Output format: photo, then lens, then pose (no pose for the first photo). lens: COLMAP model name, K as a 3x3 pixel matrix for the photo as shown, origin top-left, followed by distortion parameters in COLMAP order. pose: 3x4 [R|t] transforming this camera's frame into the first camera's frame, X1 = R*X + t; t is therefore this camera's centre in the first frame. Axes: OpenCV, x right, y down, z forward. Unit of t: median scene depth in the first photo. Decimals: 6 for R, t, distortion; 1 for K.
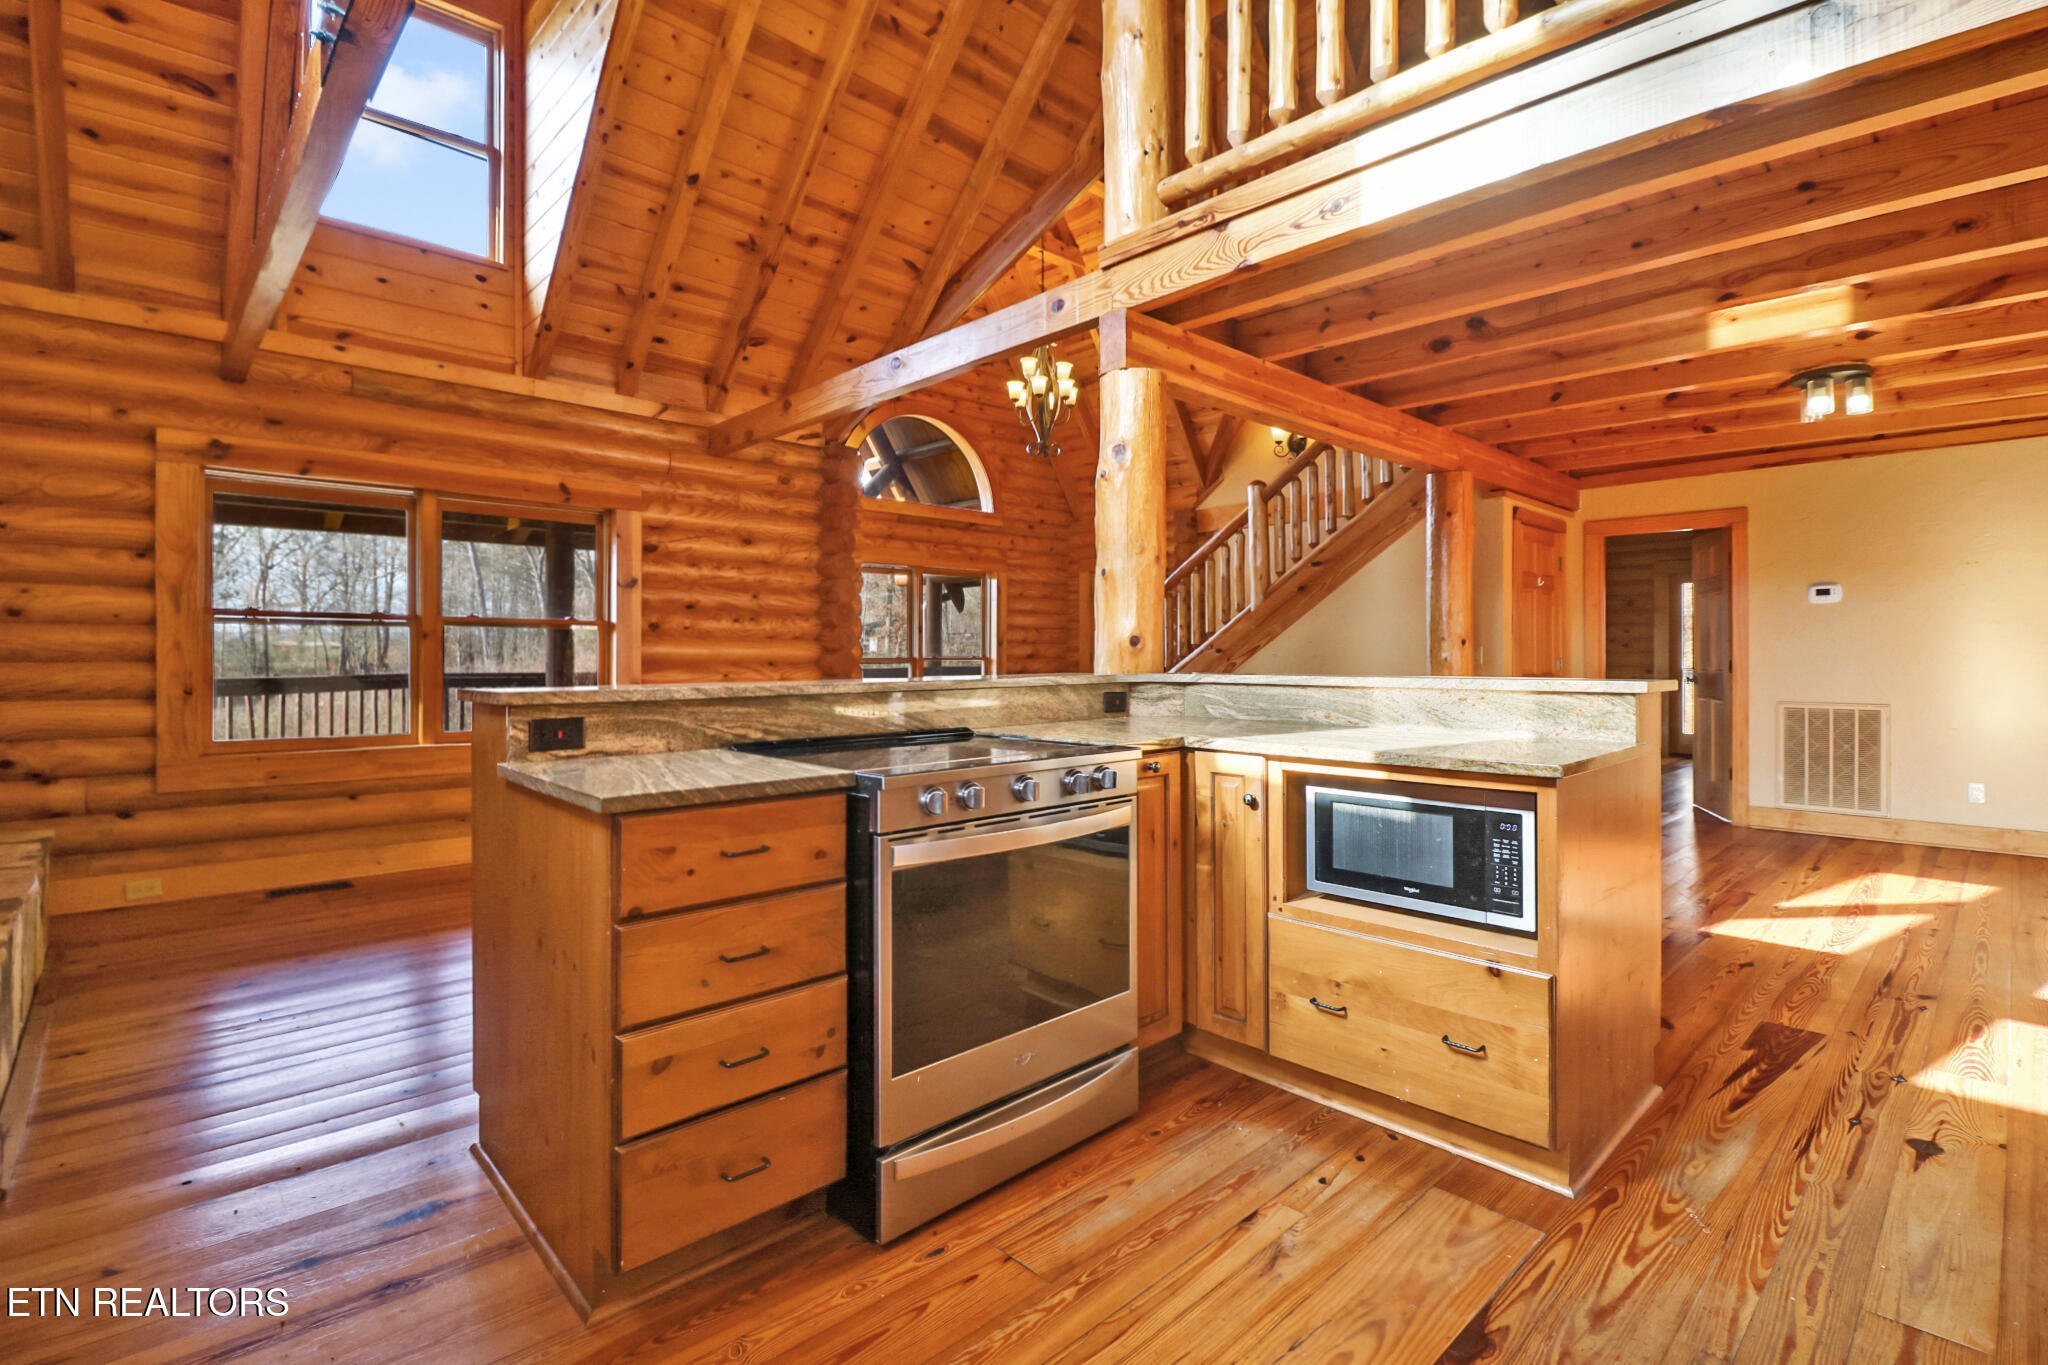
lens RADIAL K [[948.8, 0, 1041.3], [0, 948.8, 675.7], [0, 0, 1]] dist [-0.002187, -0.010653]
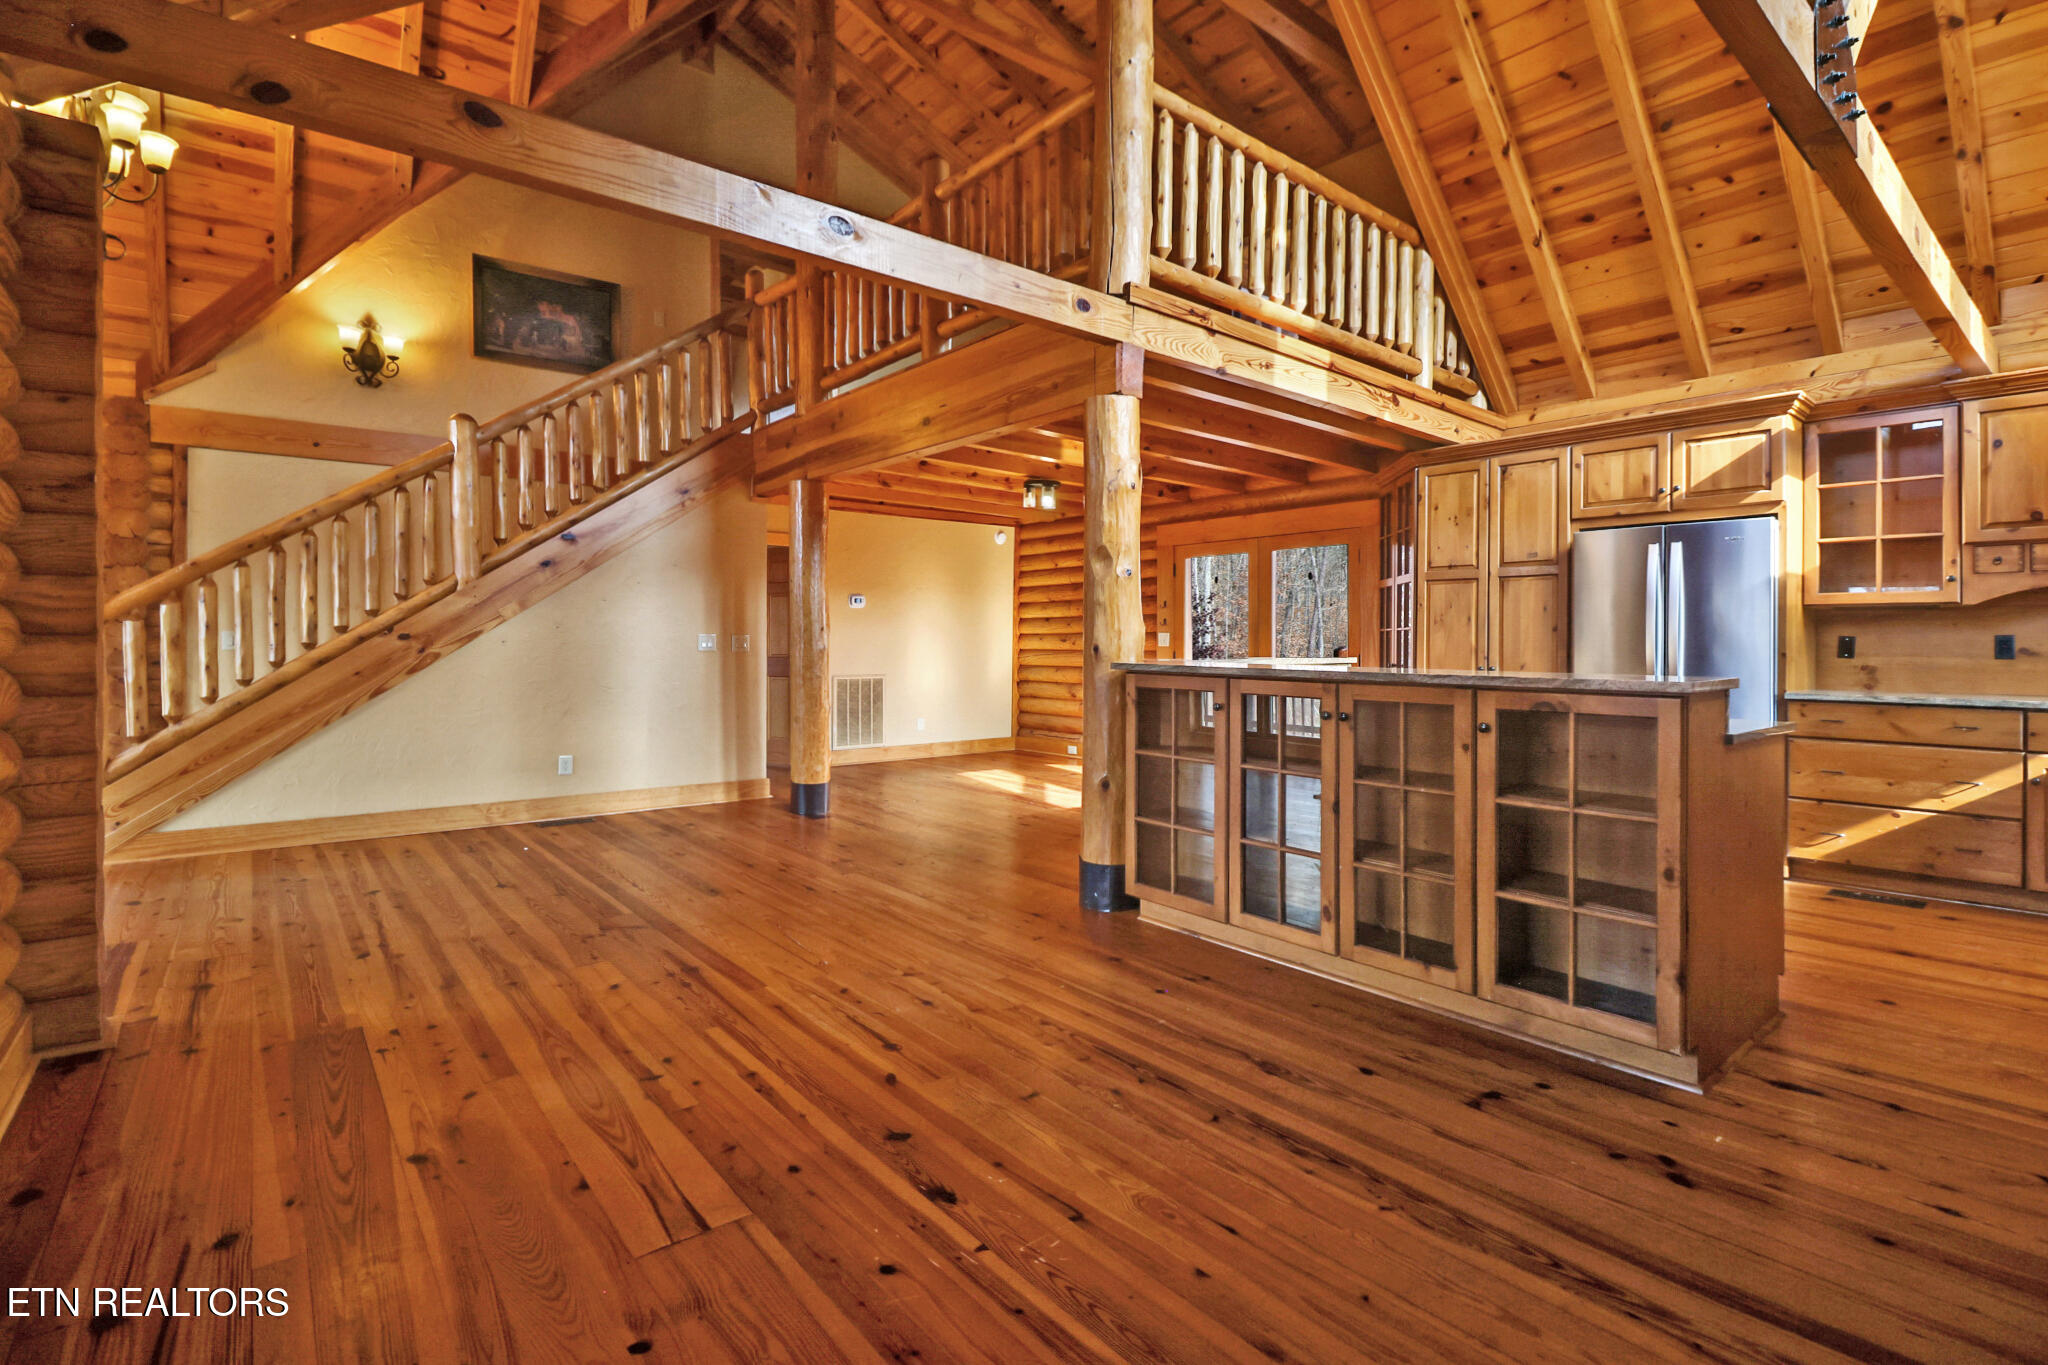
lens RADIAL K [[948.8, 0, 1032.8], [0, 948.8, 653.9], [0, 0, 1]] dist [-0.002187, -0.010653]
pose [[0.074575, -0.009603, 0.997169, -0.681803], [0.016332, 0.999831, 0.008407, -0.013135], [-0.997082, 0.015659, 0.074719, 0.656732]]
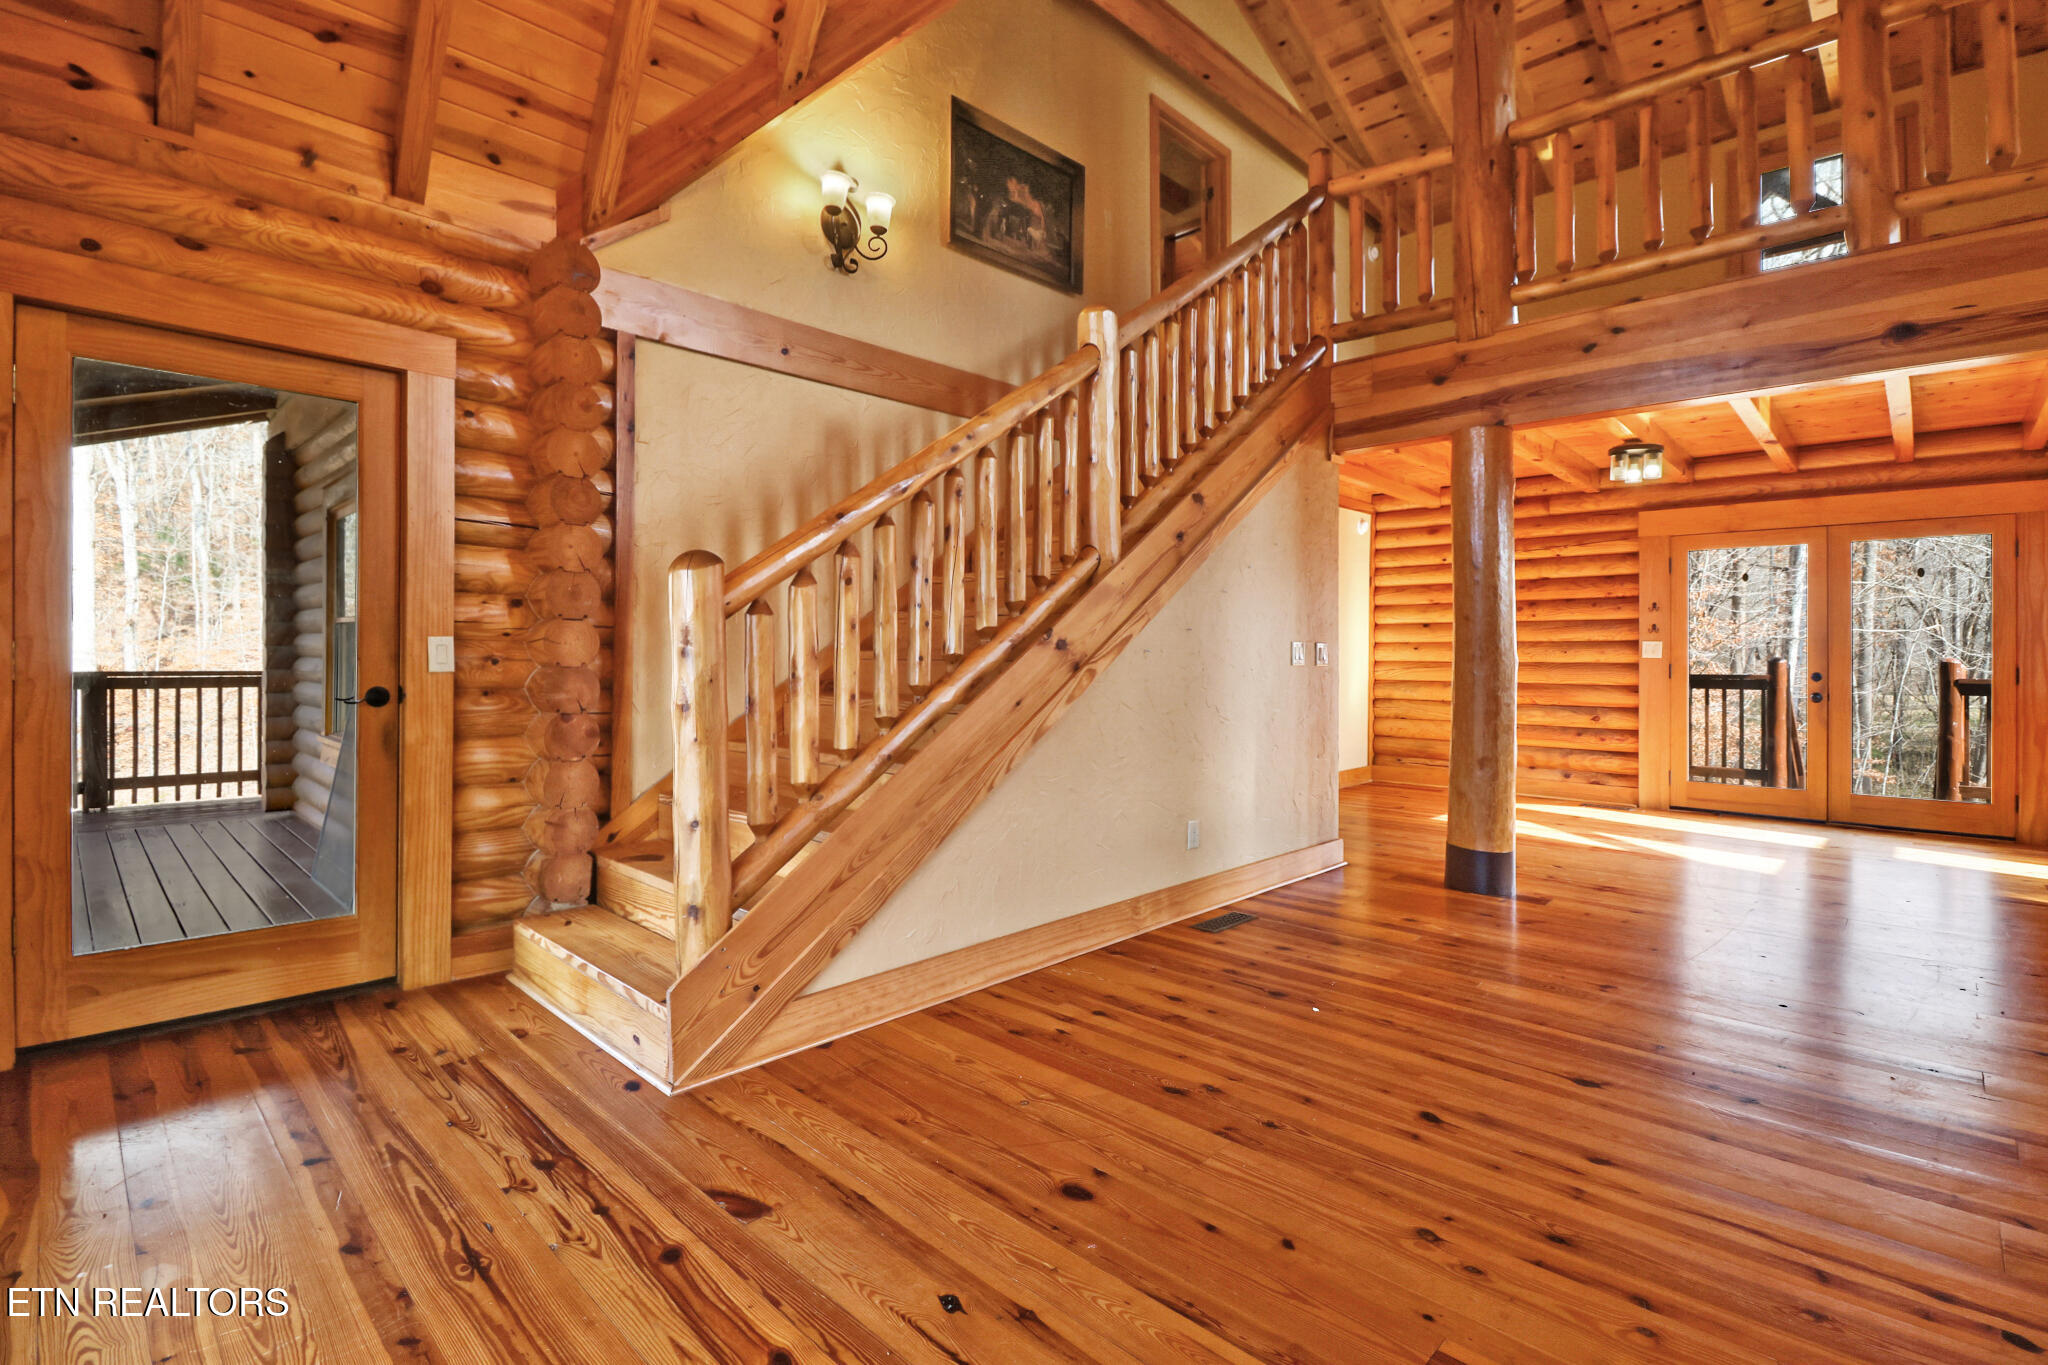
lens RADIAL K [[948.8, 0, 1030.1], [0, 948.8, 652.3], [0, 0, 1]] dist [-0.002187, -0.010653]
pose [[-0.040929, 0.001894, 0.999160, -0.367438], [0.016067, 0.999870, -0.001238, -0.027982], [-0.999033, 0.016003, -0.040954, 1.435316]]
